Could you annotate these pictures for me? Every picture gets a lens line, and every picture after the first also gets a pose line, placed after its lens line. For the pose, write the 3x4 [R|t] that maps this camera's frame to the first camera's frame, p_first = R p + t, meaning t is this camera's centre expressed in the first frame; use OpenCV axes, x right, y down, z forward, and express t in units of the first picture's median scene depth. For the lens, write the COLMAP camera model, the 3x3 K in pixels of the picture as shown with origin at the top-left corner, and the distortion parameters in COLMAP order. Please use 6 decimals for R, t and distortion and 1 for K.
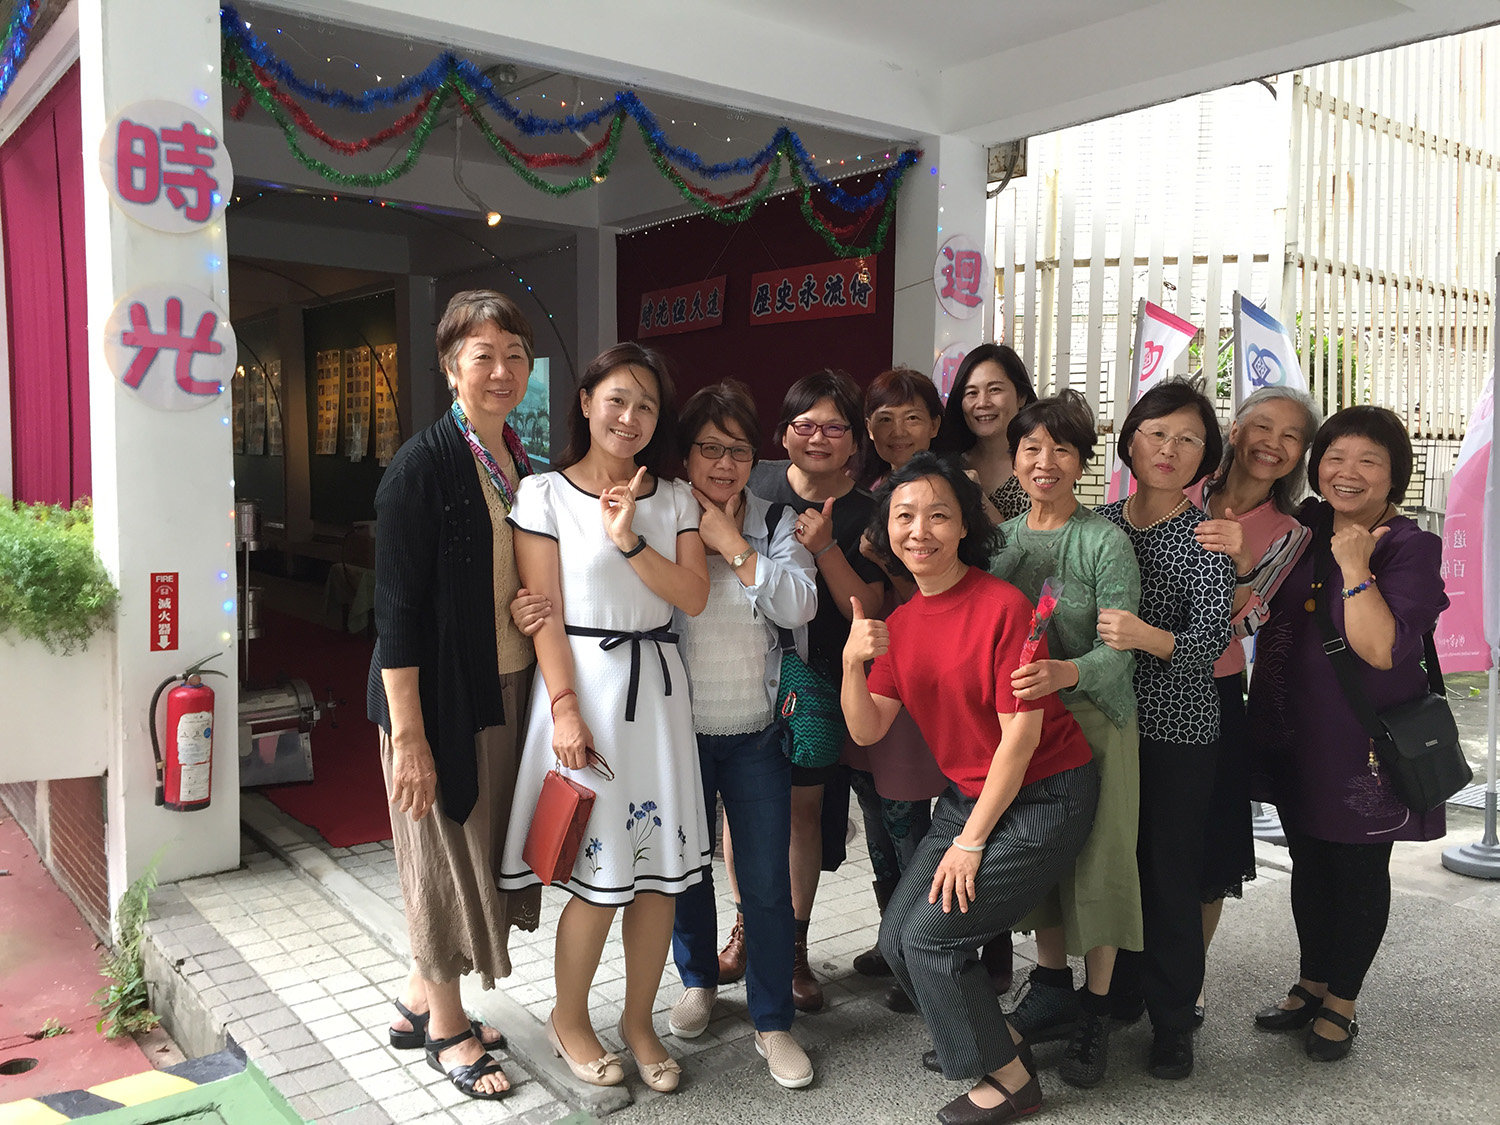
lens RADIAL K [[1280.0, 0, 758.5], [0, 1280.0, 568.3], [0, 0, 1]] dist [0.079094, -0.110887]
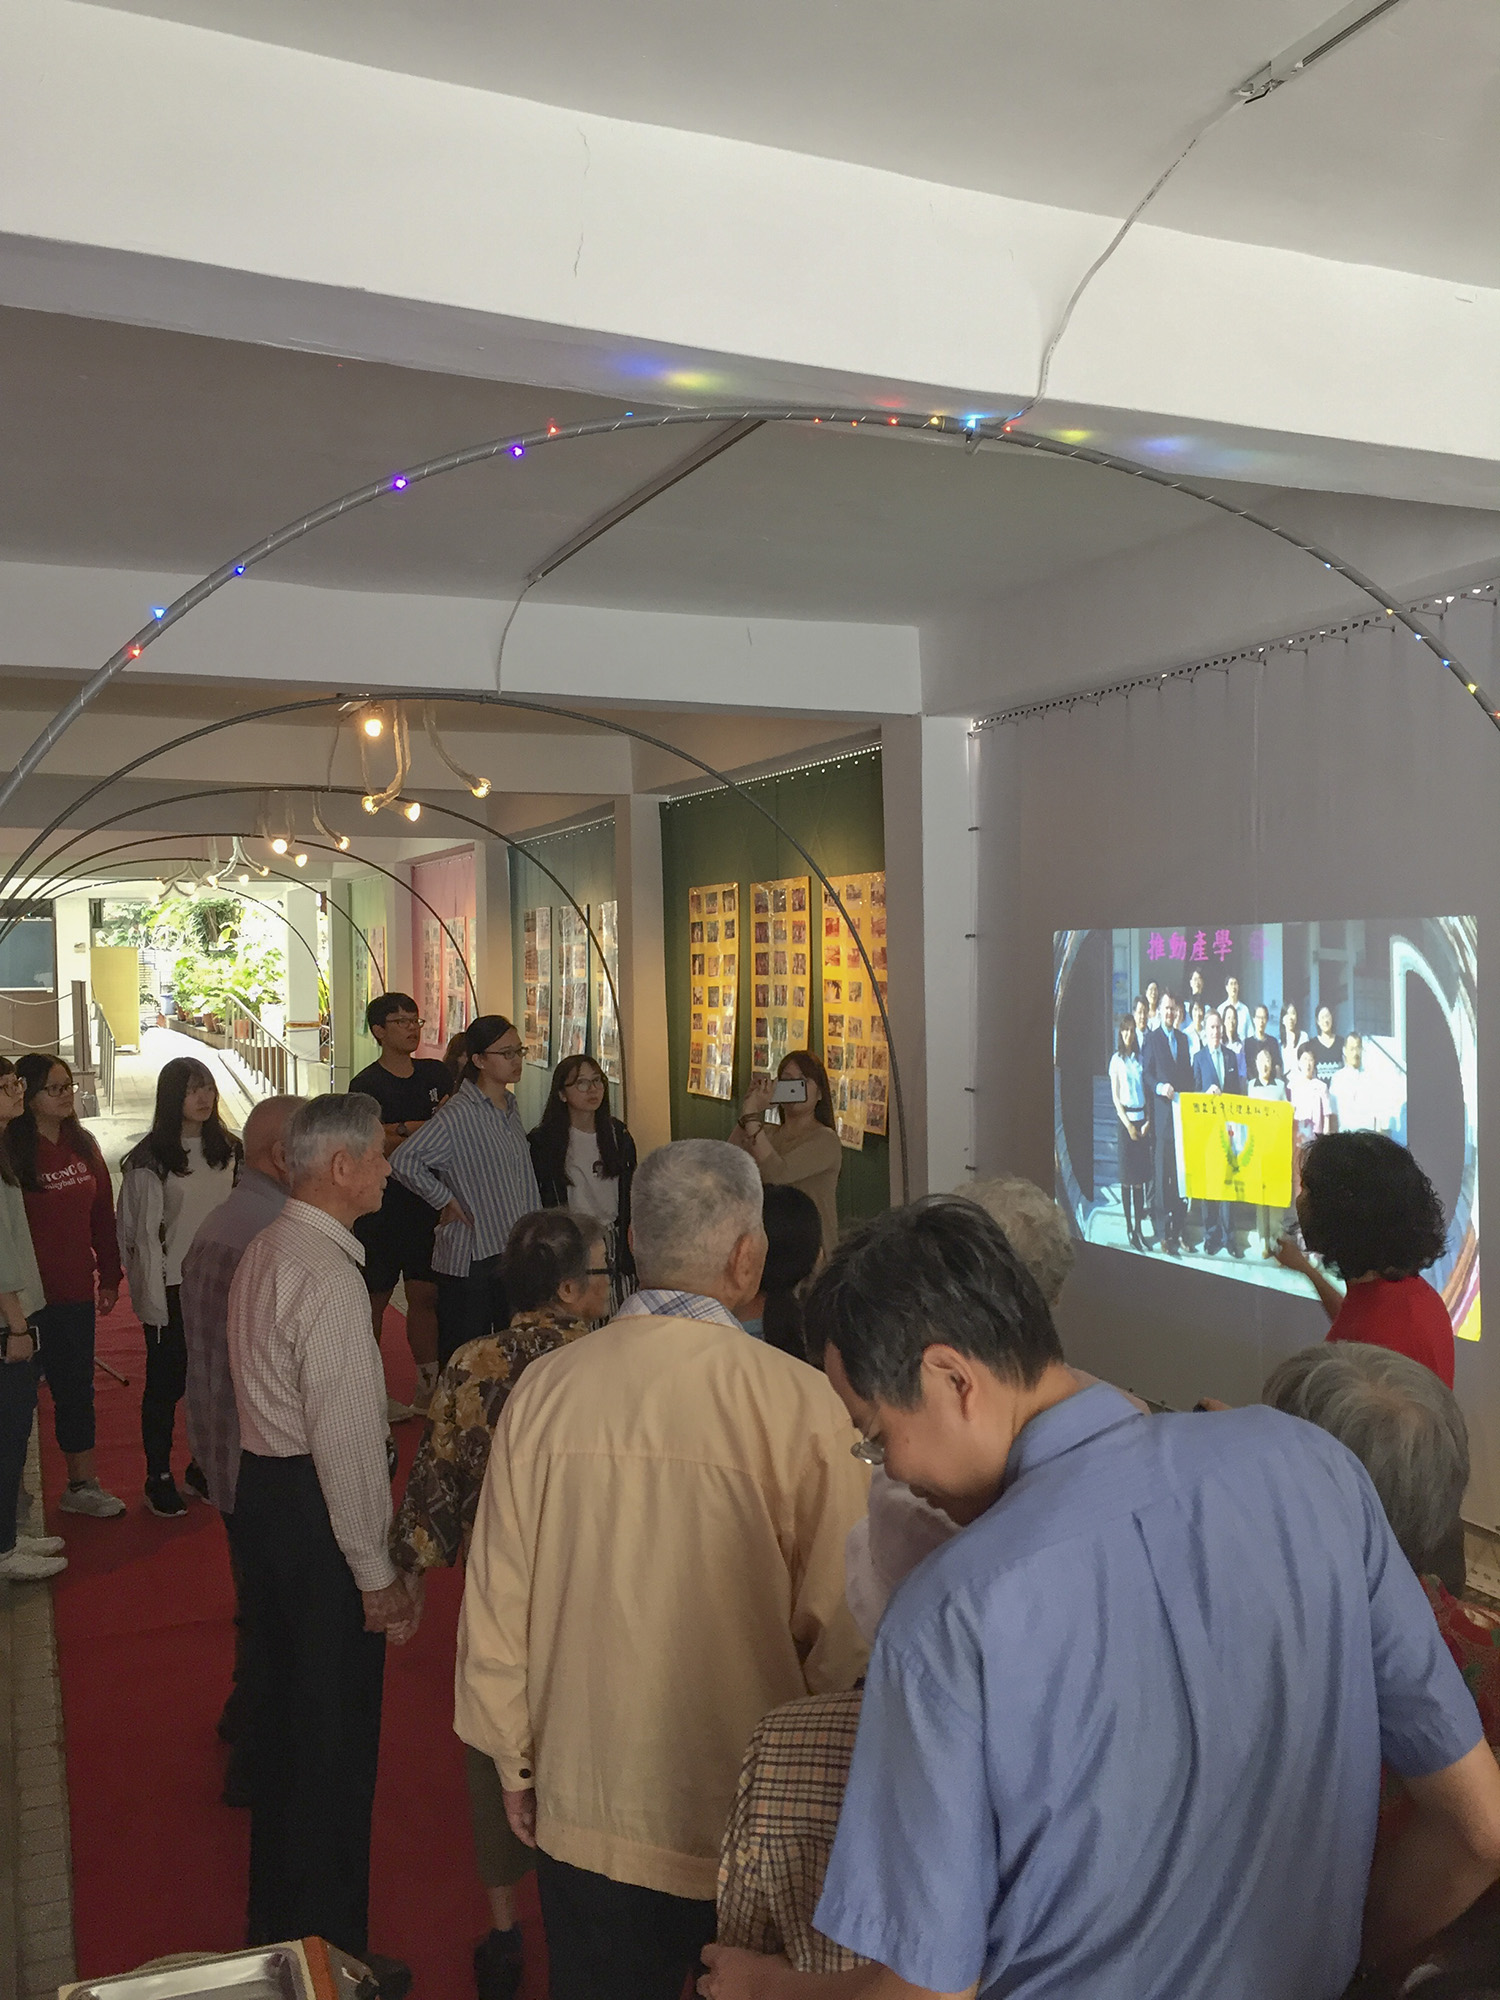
lens RADIAL K [[1706.7, 0, 756.4], [0, 1706.7, 994.1], [0, 0, 1]] dist [0.079094, -0.110887]
pose [[0.967714, -0.018045, -0.251406, -0.159706], [0.000294, 0.997514, -0.070469, -0.084236], [0.252052, 0.068120, 0.965313, 0.390944]]
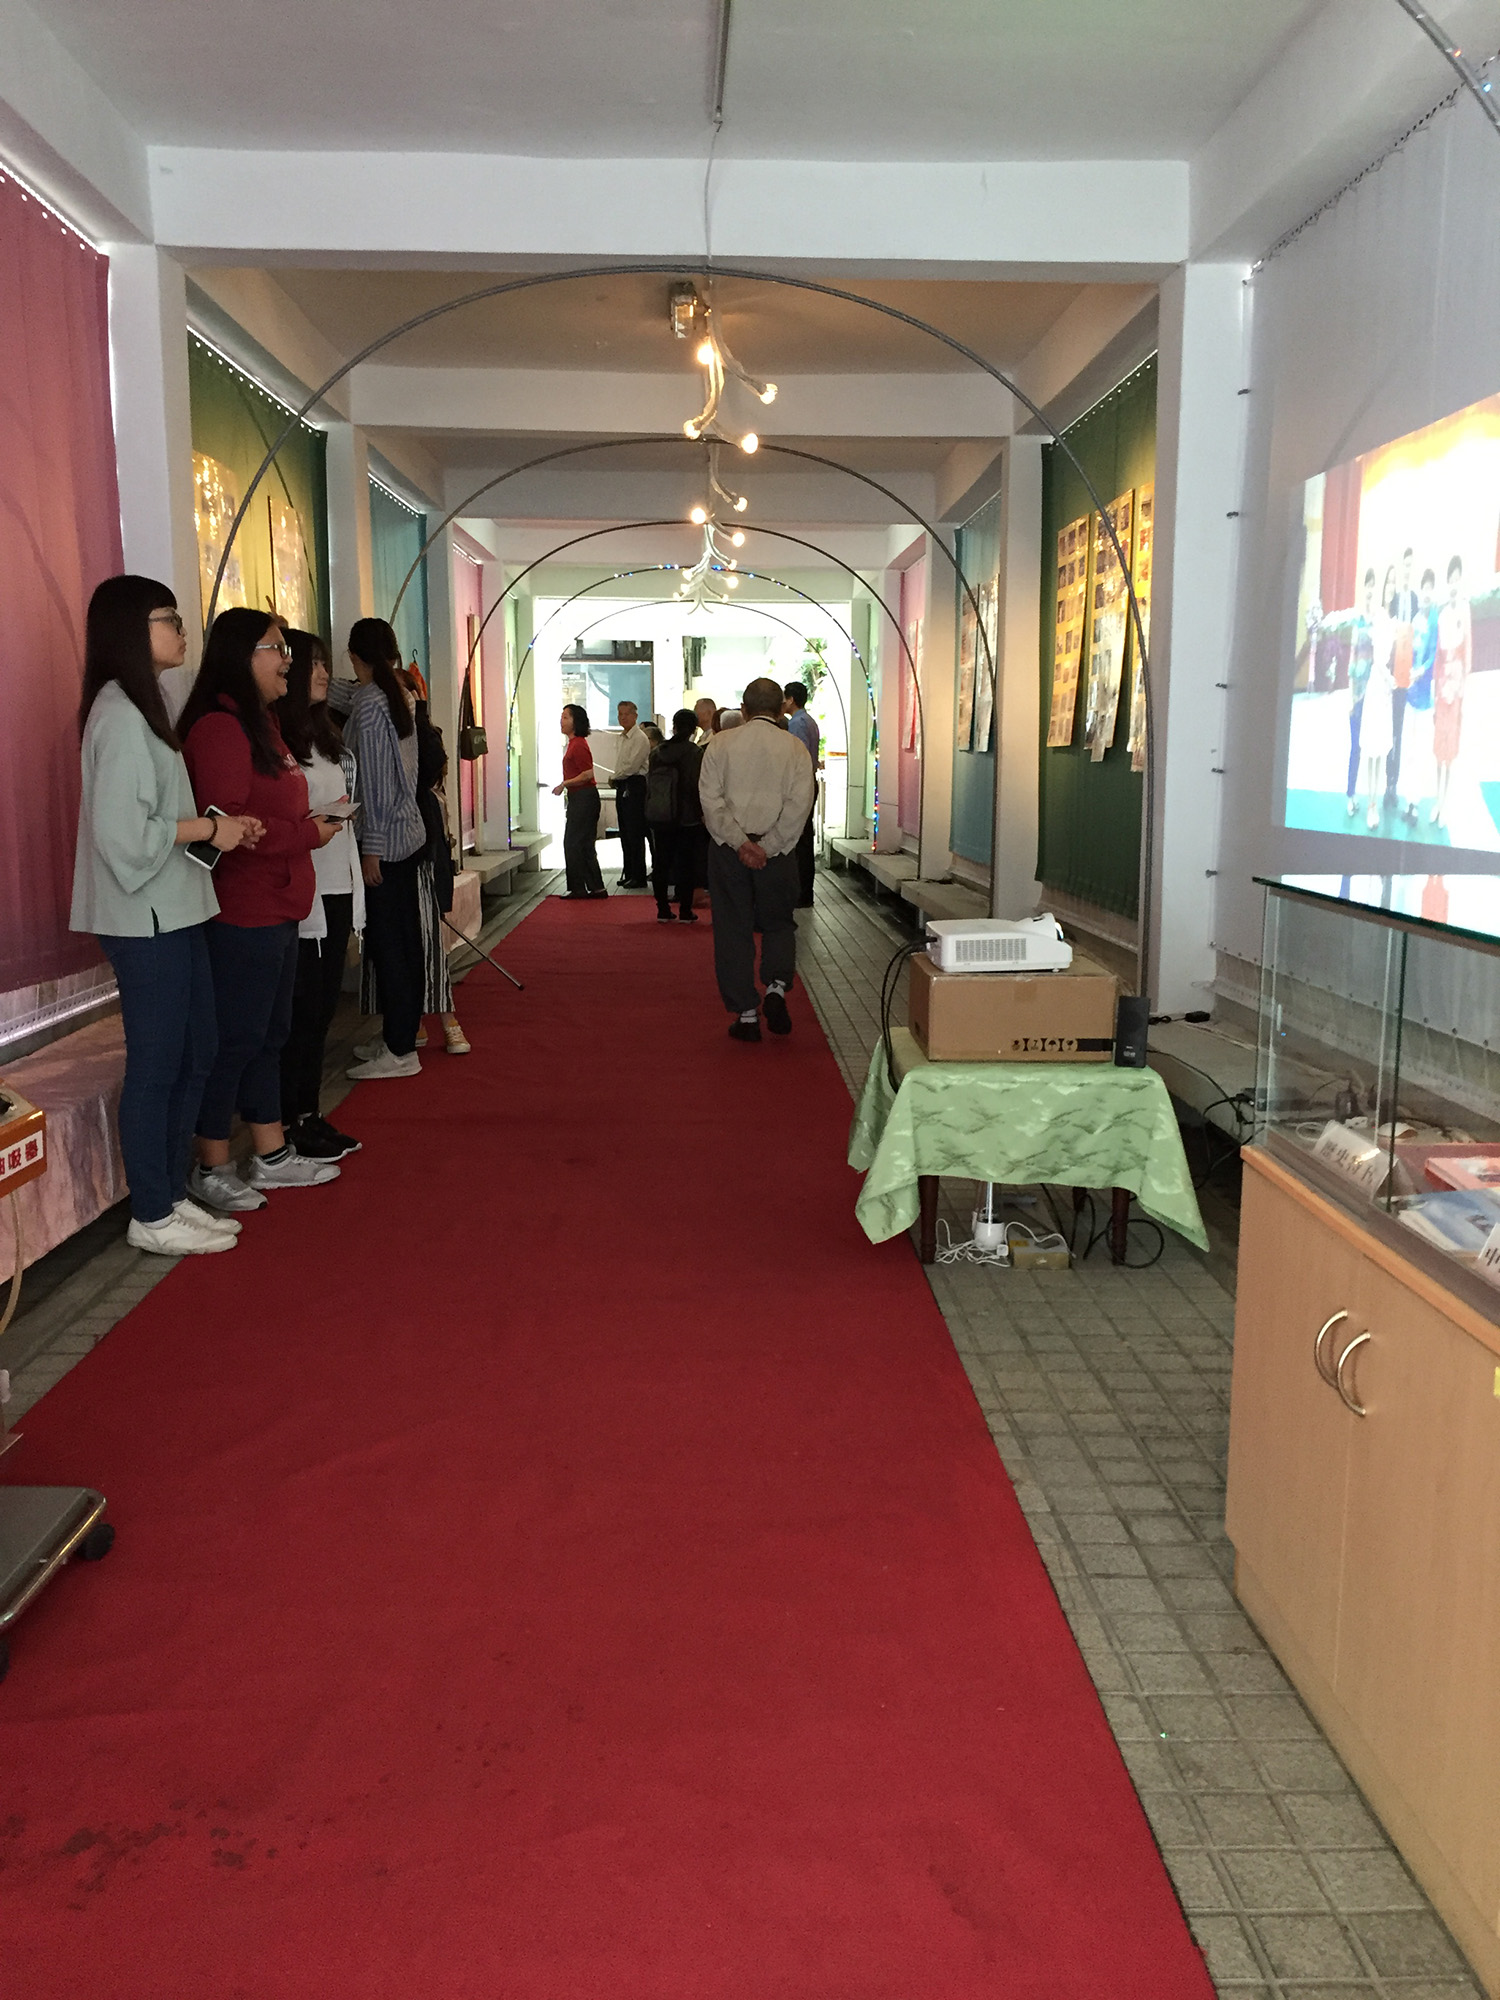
lens RADIAL K [[1706.7, 0, 756.4], [0, 1706.7, 994.1], [0, 0, 1]] dist [0.079094, -0.110887]
pose [[0.808340, 0.073436, -0.584118, -0.050727], [-0.047240, 0.997081, 0.059979, -0.030940], [0.586818, -0.020890, 0.809450, 0.436123]]
